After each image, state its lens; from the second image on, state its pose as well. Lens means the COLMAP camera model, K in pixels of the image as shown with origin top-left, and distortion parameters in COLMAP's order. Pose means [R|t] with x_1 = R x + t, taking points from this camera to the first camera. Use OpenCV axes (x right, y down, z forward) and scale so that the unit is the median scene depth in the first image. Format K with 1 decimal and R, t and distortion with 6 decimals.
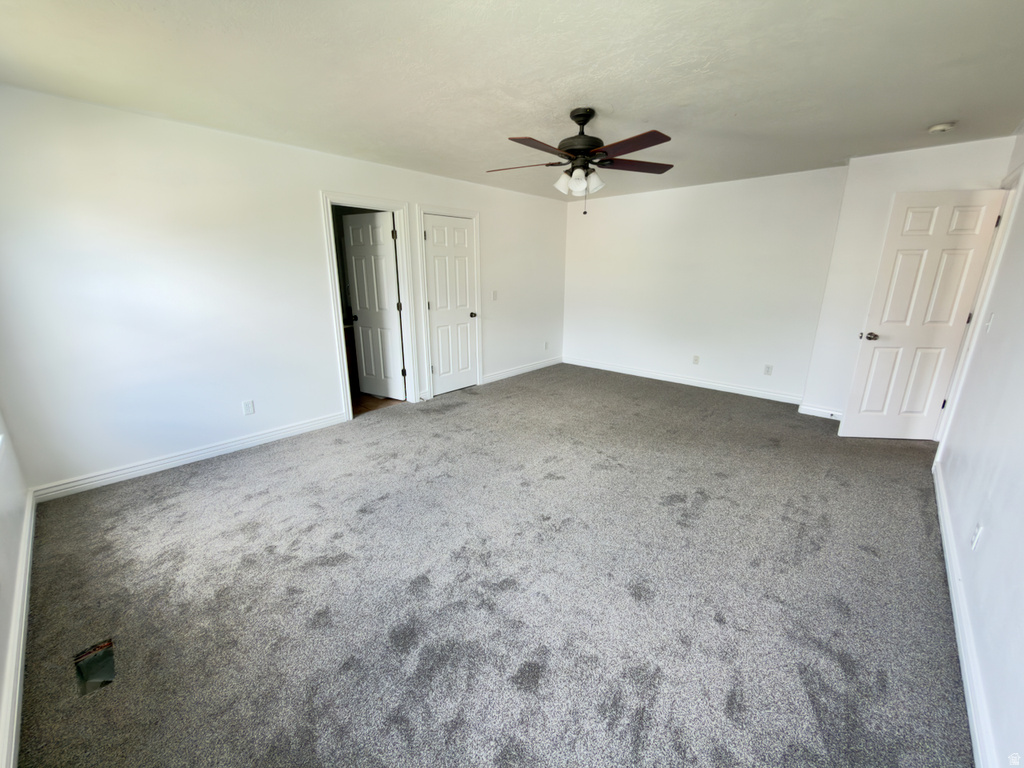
lens RADIAL K [[407.7, 0, 510.9], [0, 407.7, 381.9], [0, 0, 1]] dist [-0.002524, -0.000052]
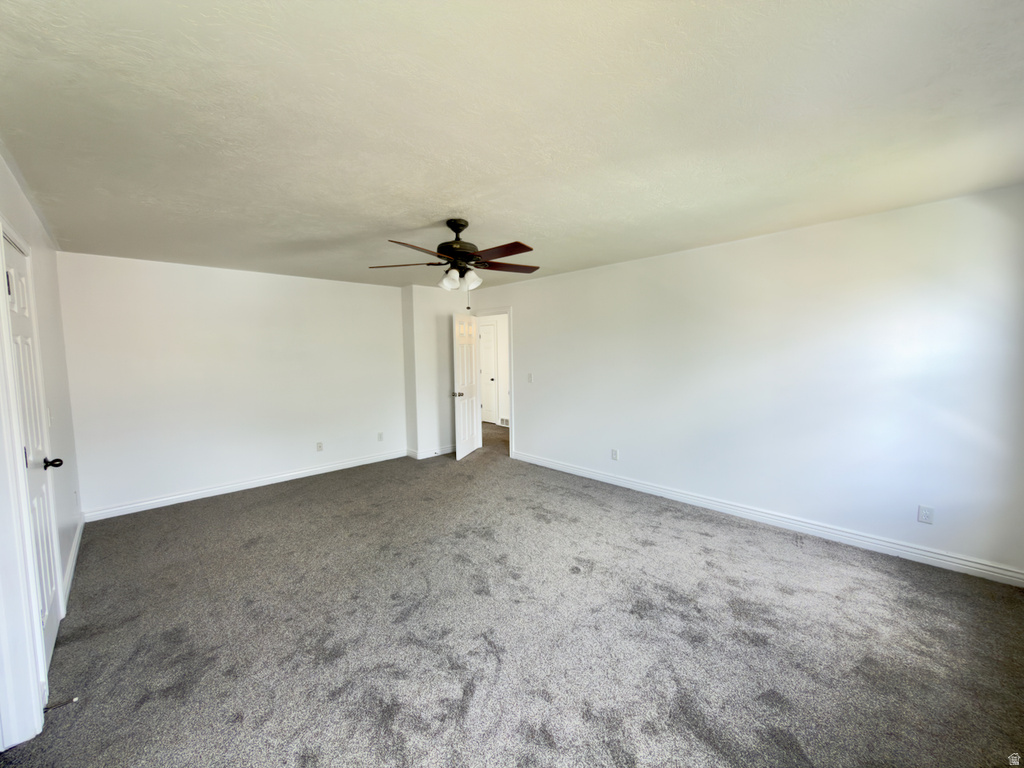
lens RADIAL K [[407.7, 0, 510.9], [0, 407.7, 381.9], [0, 0, 1]] dist [-0.002524, -0.000052]
pose [[0.064488, -0.075231, 0.995079, -0.812148], [0.277408, 0.959203, 0.054541, -0.220056], [-0.958585, 0.272526, 0.082726, 0.749619]]
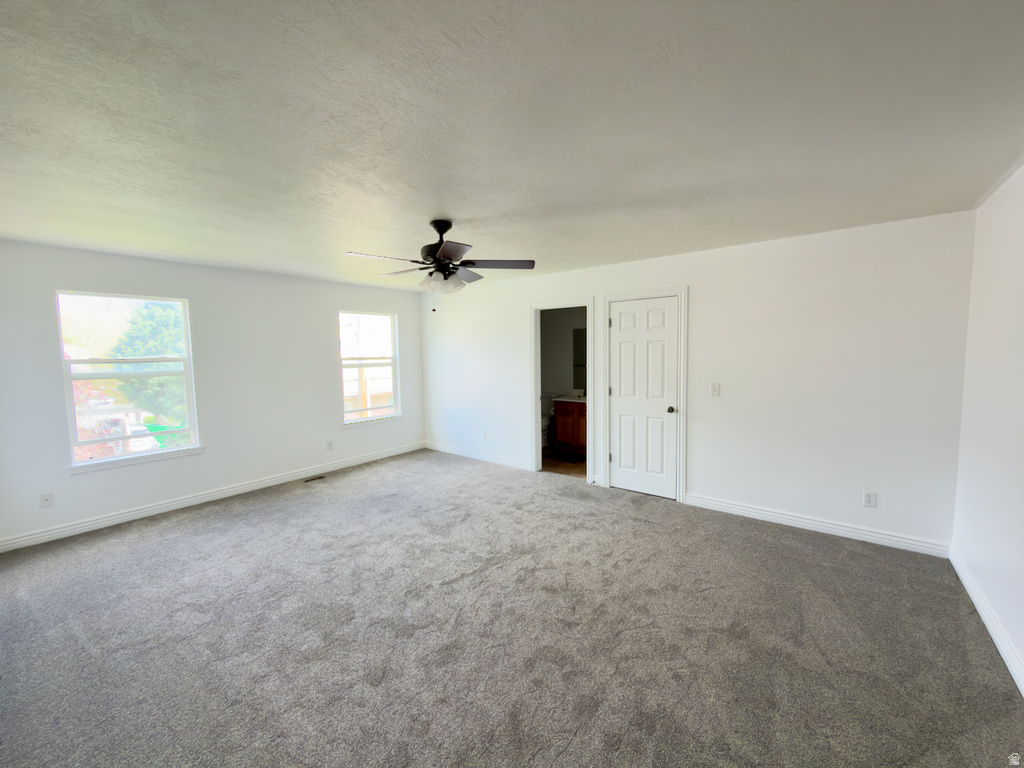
lens RADIAL K [[407.7, 0, 510.9], [0, 407.7, 381.9], [0, 0, 1]] dist [-0.002524, -0.000052]
pose [[0.061732, 0.083601, -0.994585, 1.118188], [-0.245852, 0.967056, 0.066027, -0.318943], [0.967340, 0.240444, 0.080252, 1.019032]]
